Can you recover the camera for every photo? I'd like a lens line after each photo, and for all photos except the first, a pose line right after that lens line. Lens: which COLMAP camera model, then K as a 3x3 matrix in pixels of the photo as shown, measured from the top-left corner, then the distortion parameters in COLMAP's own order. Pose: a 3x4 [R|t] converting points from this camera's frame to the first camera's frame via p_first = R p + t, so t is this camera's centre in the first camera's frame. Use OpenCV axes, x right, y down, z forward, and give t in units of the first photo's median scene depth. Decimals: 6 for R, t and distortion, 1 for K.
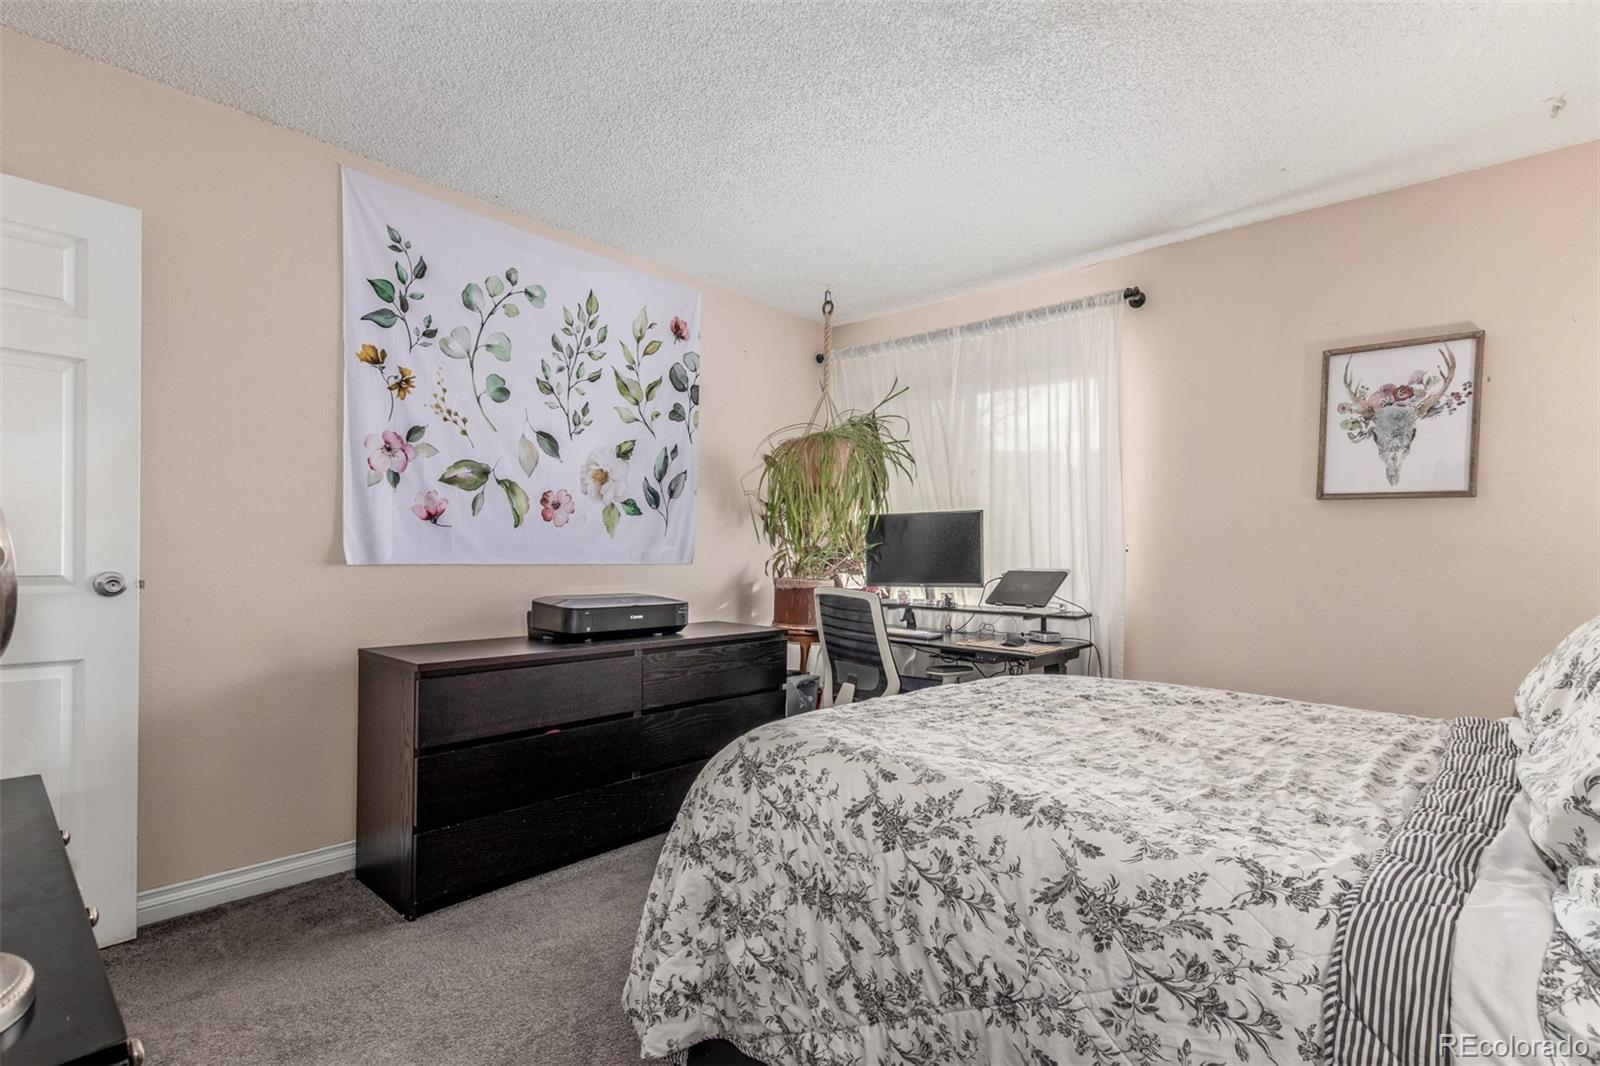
lens RADIAL K [[725.7, 0, 796.5], [0, 725.7, 575.6], [0, 0, 1]] dist [0.000737, -0.000193]
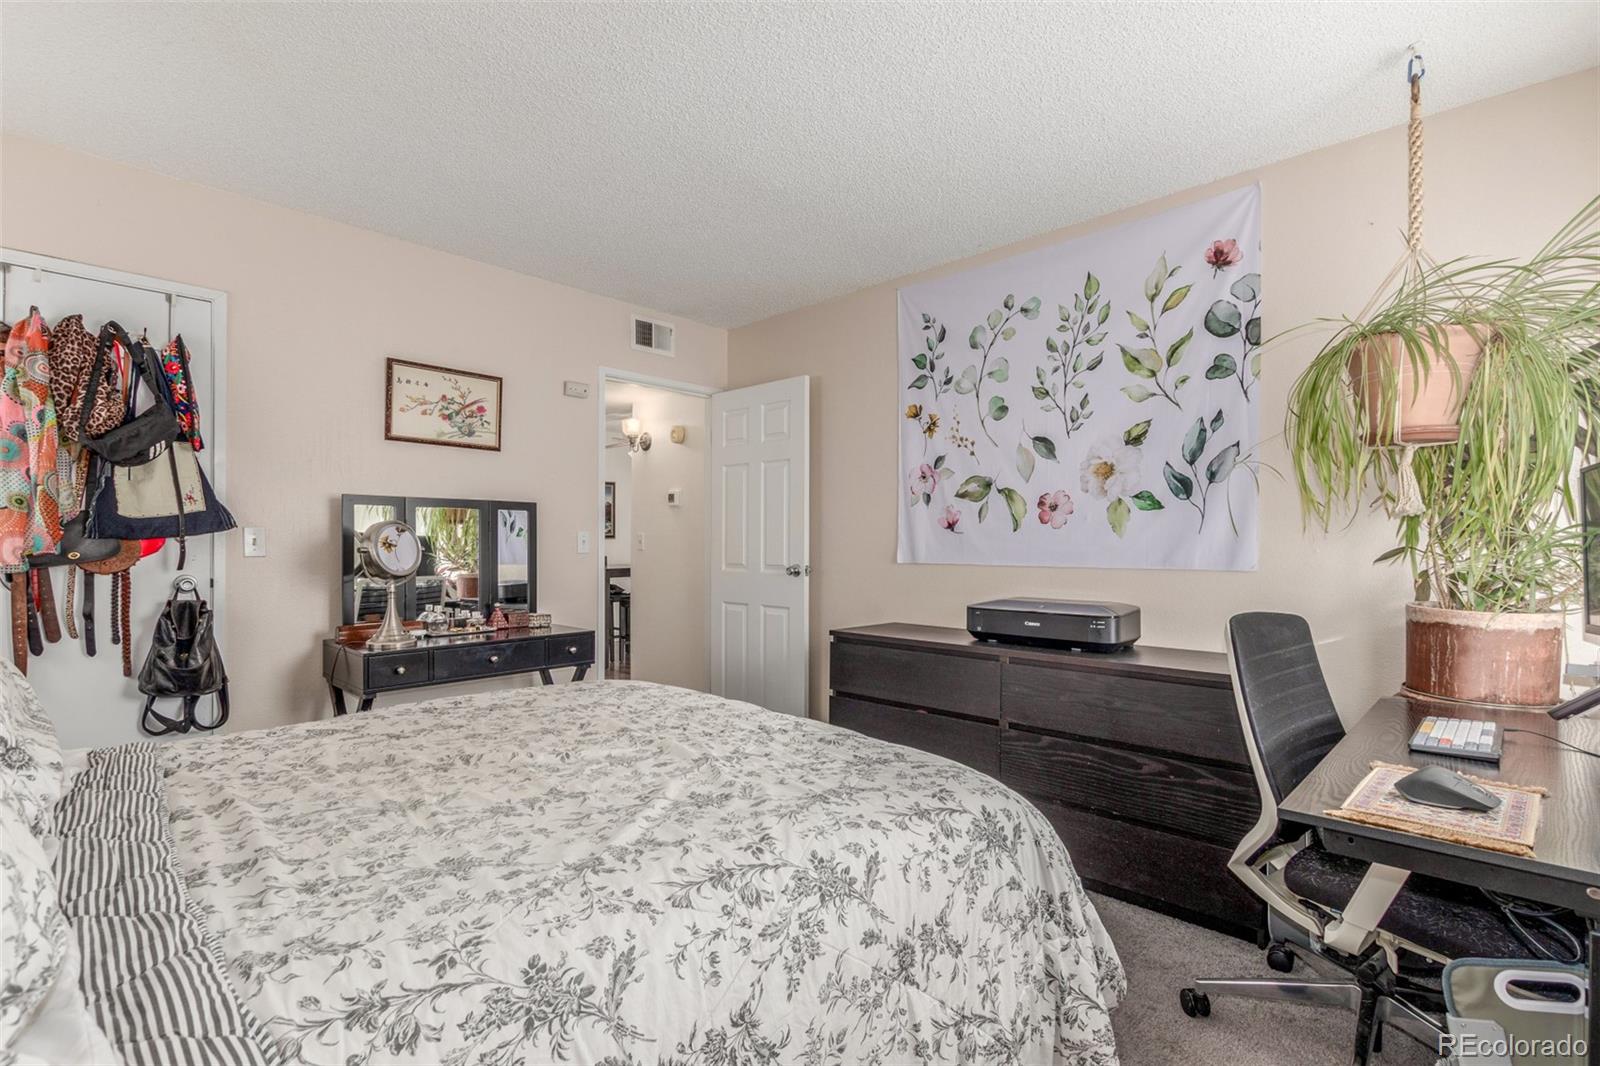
lens RADIAL K [[737.0, 0, 807.7], [0, 737.0, 550.1], [0, 0, 1]] dist [-0.001246, -0.001172]
pose [[-0.007425, -0.009199, -0.999930, 0.685815], [-0.038636, 0.999214, -0.008906, -0.016934], [0.999226, 0.038567, -0.007775, 0.687205]]
